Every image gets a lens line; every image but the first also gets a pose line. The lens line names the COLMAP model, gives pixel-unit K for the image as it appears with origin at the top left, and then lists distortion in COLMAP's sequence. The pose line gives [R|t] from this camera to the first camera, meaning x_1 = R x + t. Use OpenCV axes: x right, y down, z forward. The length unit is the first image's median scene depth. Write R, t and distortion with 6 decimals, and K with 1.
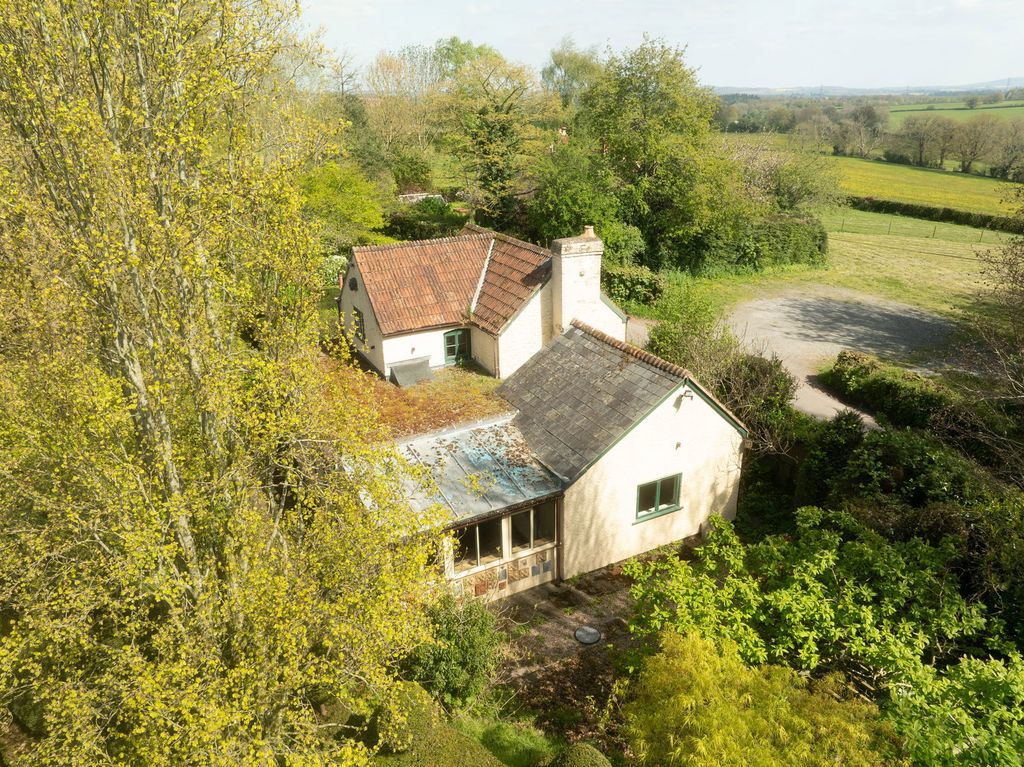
lens RADIAL K [[702.2, 0, 512.0], [0, 702.2, 383.5], [0, 0, 1]] dist [-0.039445, -0.002137]
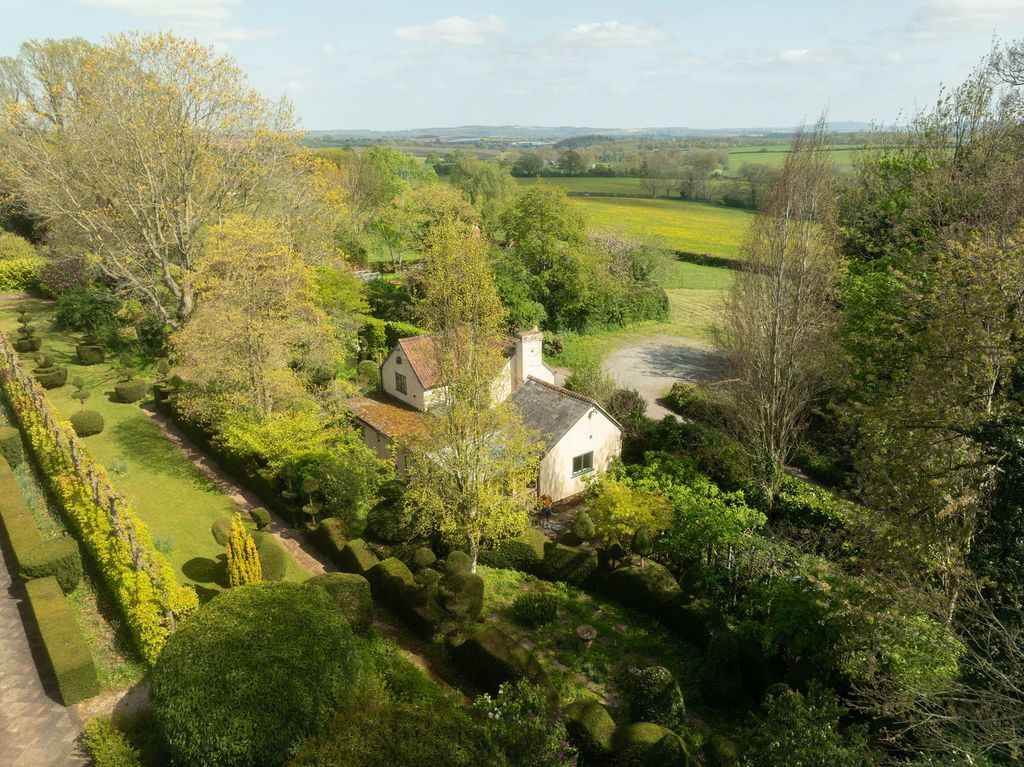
lens RADIAL K [[746.4, 0, 512.0], [0, 746.4, 383.5], [0, 0, 1]] dist [-0.040987, -0.000099]
pose [[0.981612, -0.049868, 0.184256, -0.192443], [0.058919, 0.997294, -0.043977, 0.008424], [-0.181565, 0.054024, 0.981894, -0.553869]]
